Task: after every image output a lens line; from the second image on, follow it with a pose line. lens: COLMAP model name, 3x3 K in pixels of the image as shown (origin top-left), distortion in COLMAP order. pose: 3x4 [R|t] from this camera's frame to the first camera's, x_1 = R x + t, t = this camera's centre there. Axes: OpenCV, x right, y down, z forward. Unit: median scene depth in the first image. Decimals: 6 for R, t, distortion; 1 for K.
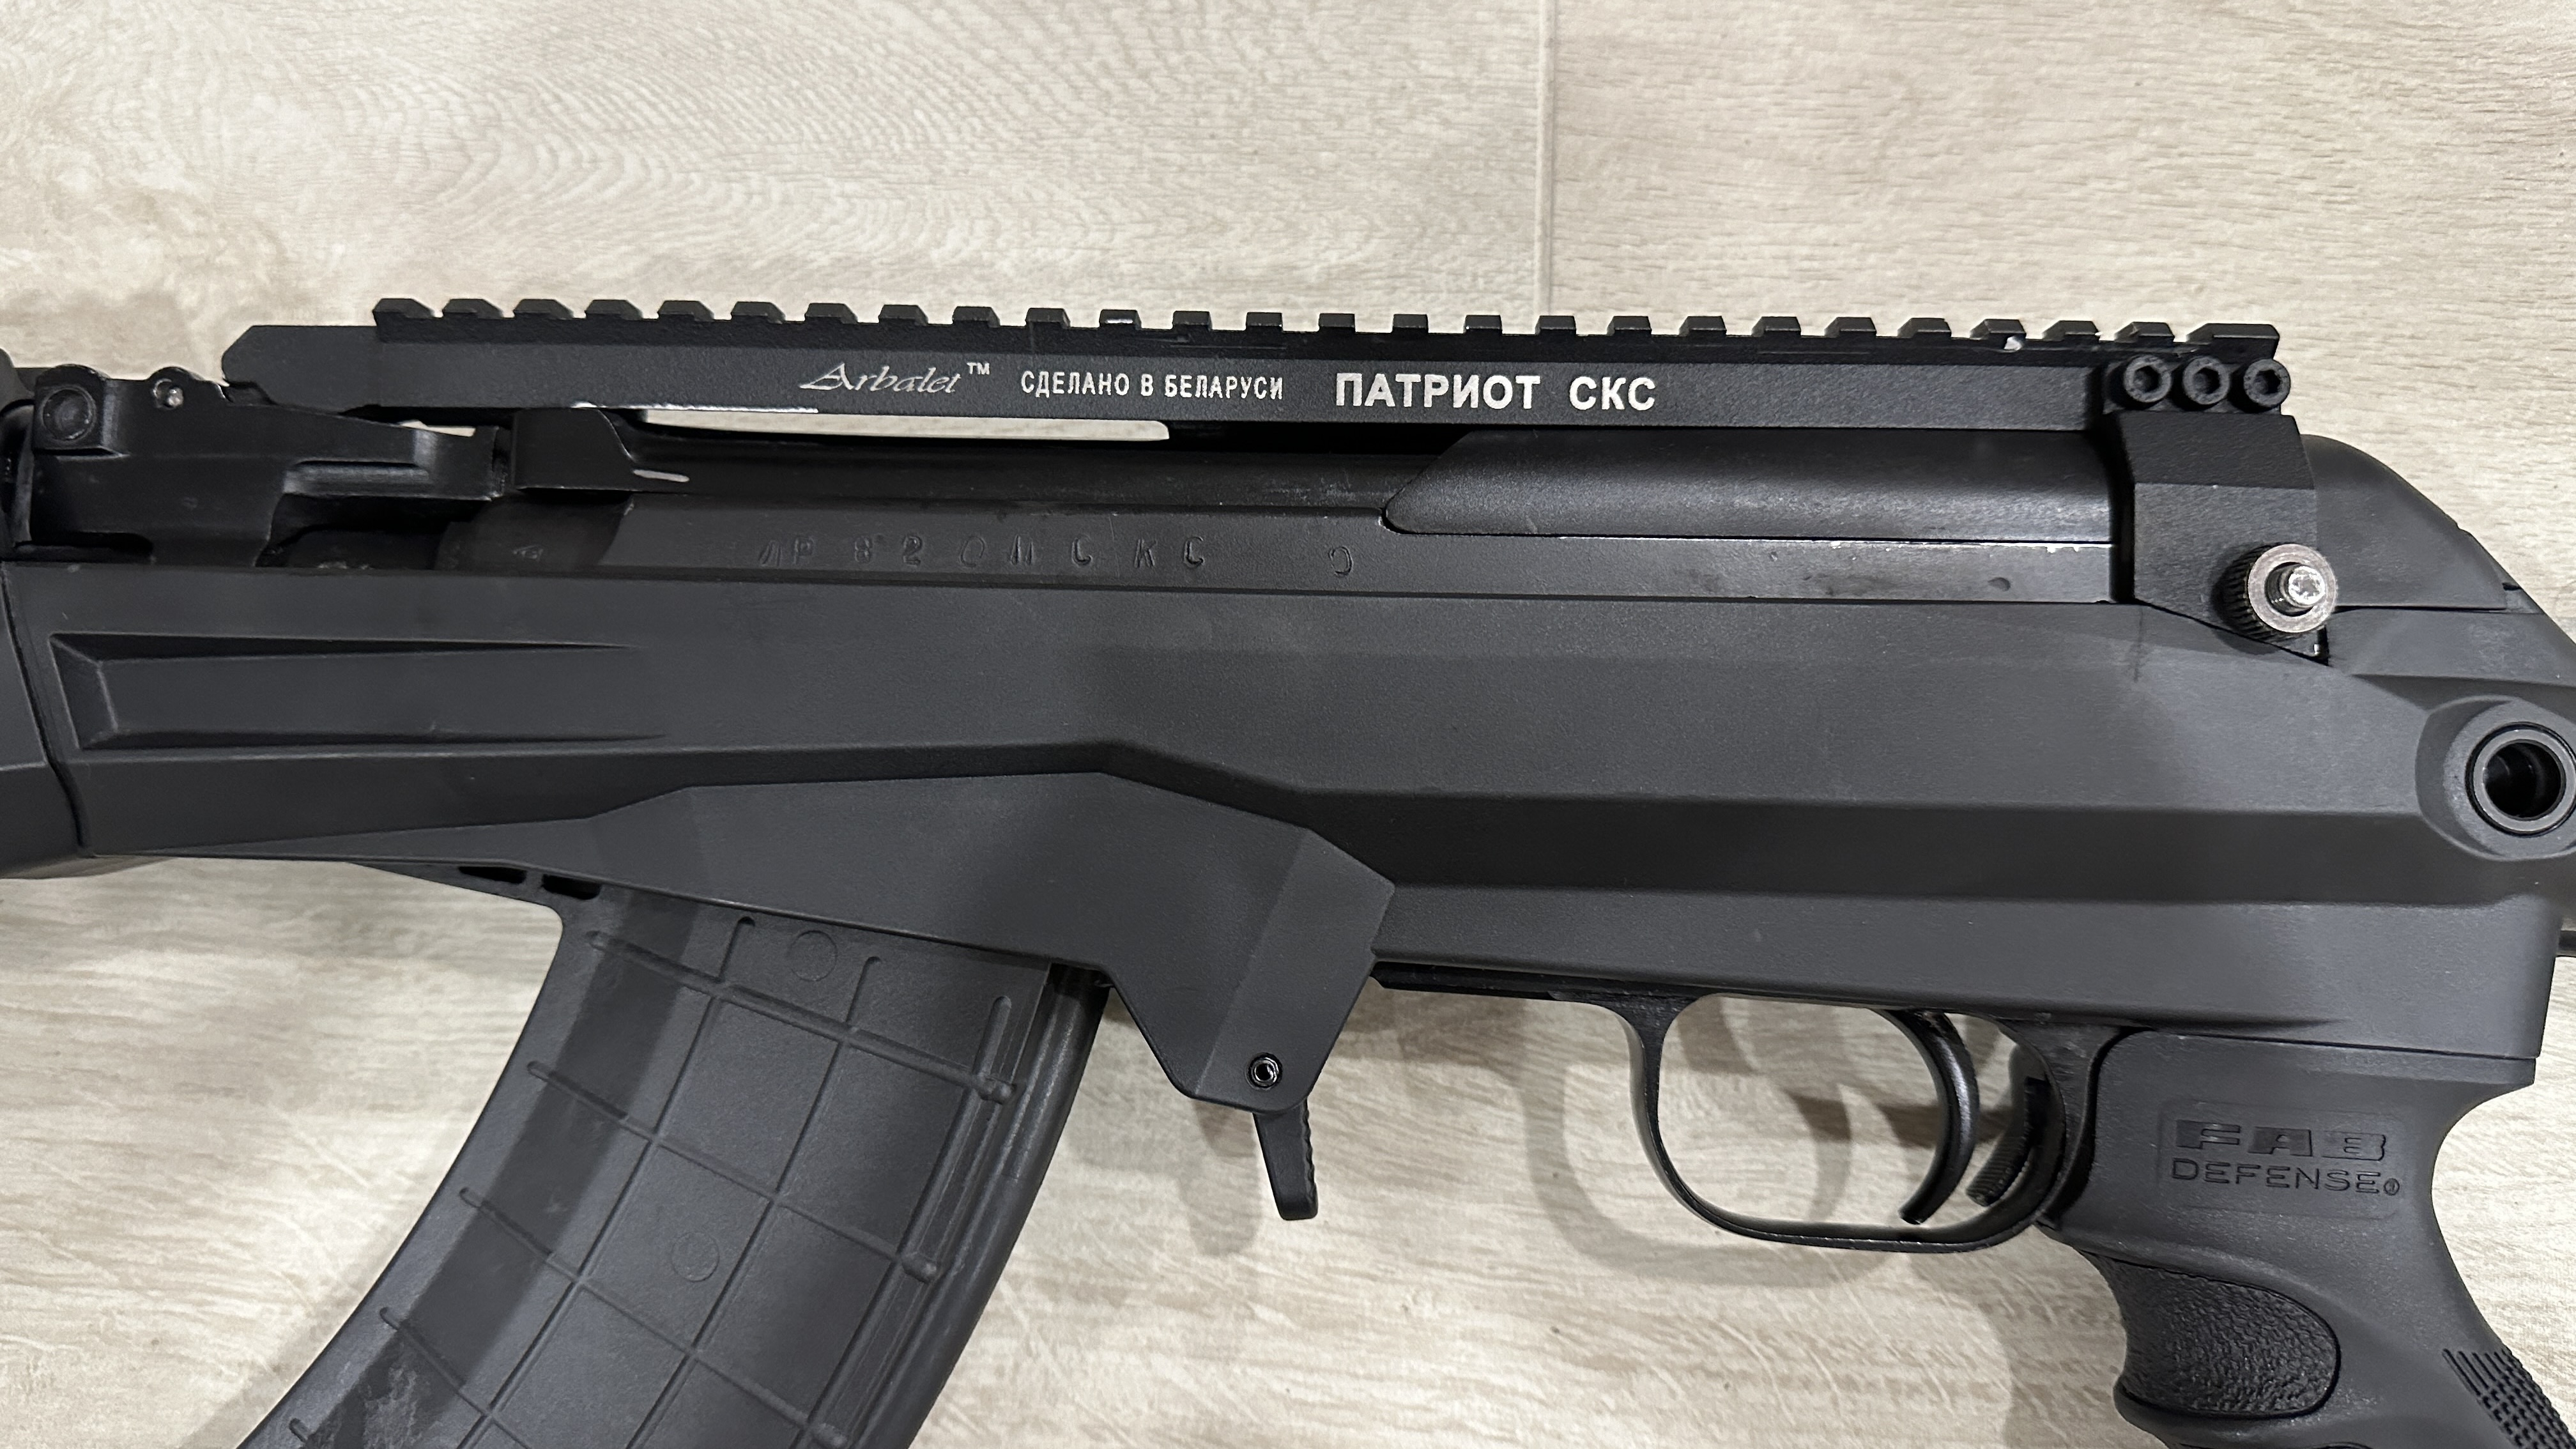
lens RADIAL K [[1512.3, 0, 1288.4], [0, 1512.3, 726.2], [0, 0, 1]] dist [0.015987, -0.022007]
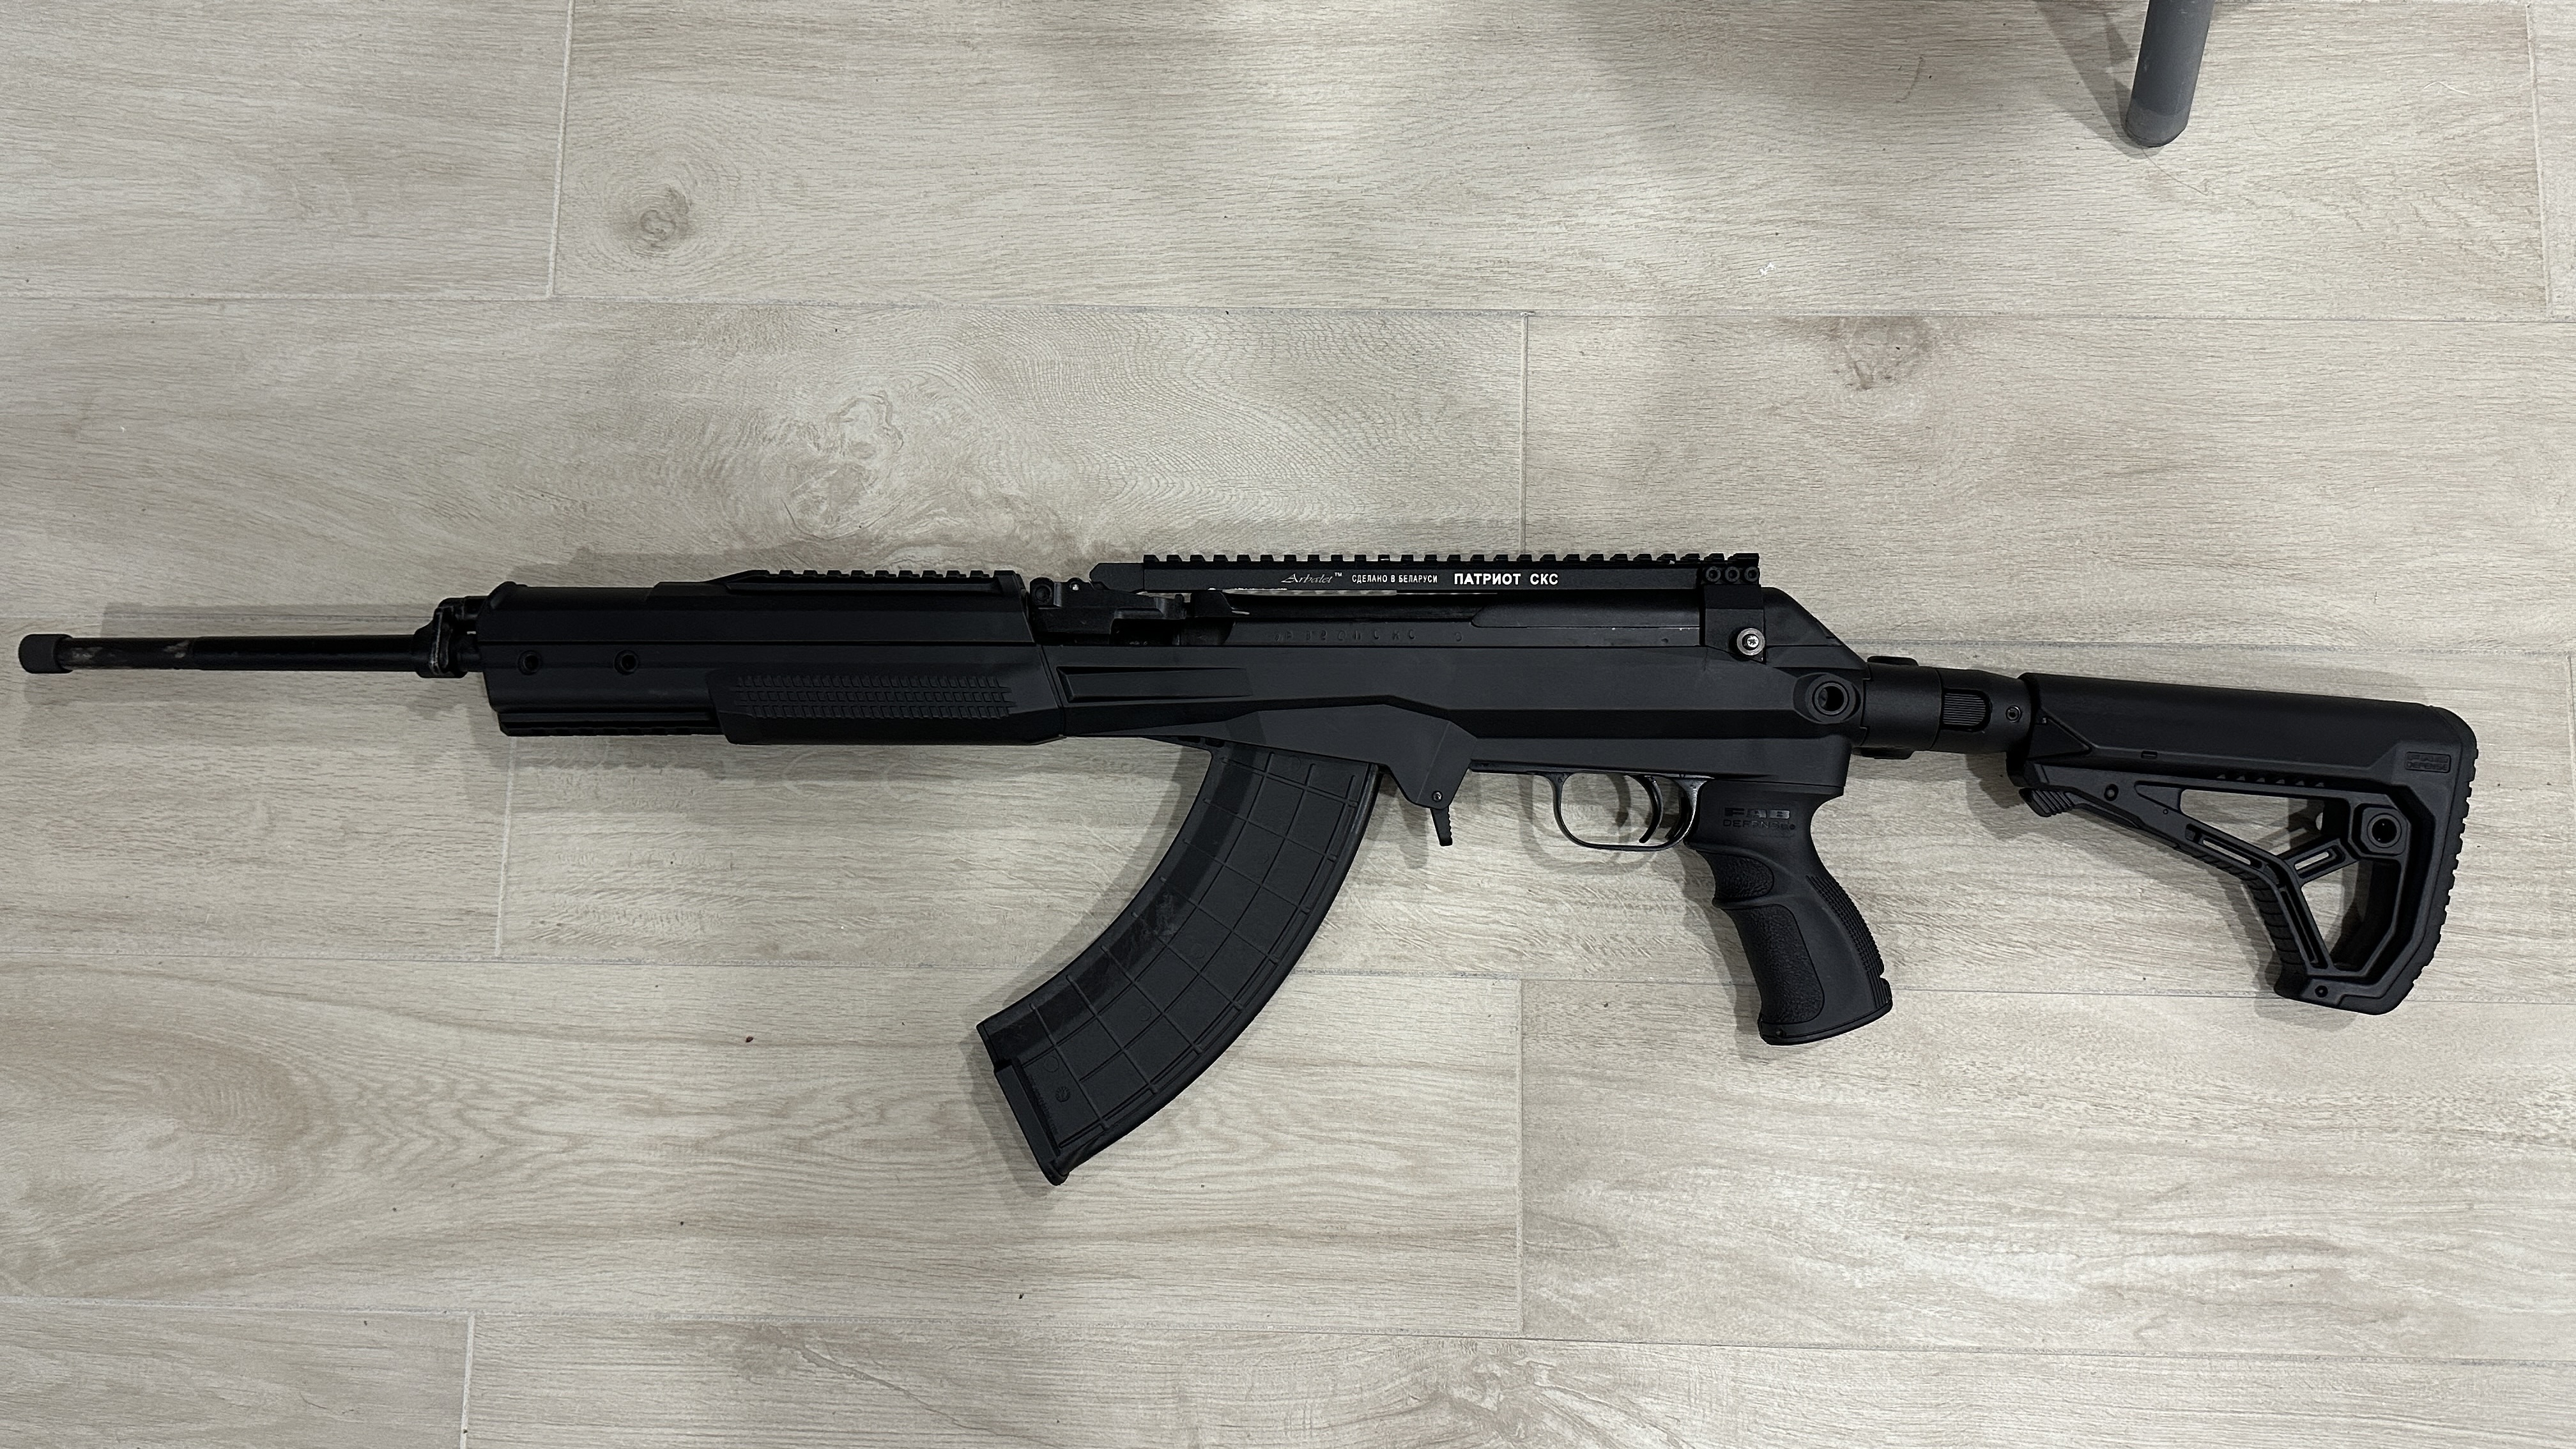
lens RADIAL K [[1512.3, 0, 1303.4], [0, 1512.3, 729.9], [0, 0, 1]] dist [0.015987, -0.022007]
pose [[0.999826, -0.017220, 0.007206, -0.306573], [0.016857, 0.998714, 0.047818, -0.067481], [-0.008020, -0.047689, 0.998830, -2.095123]]
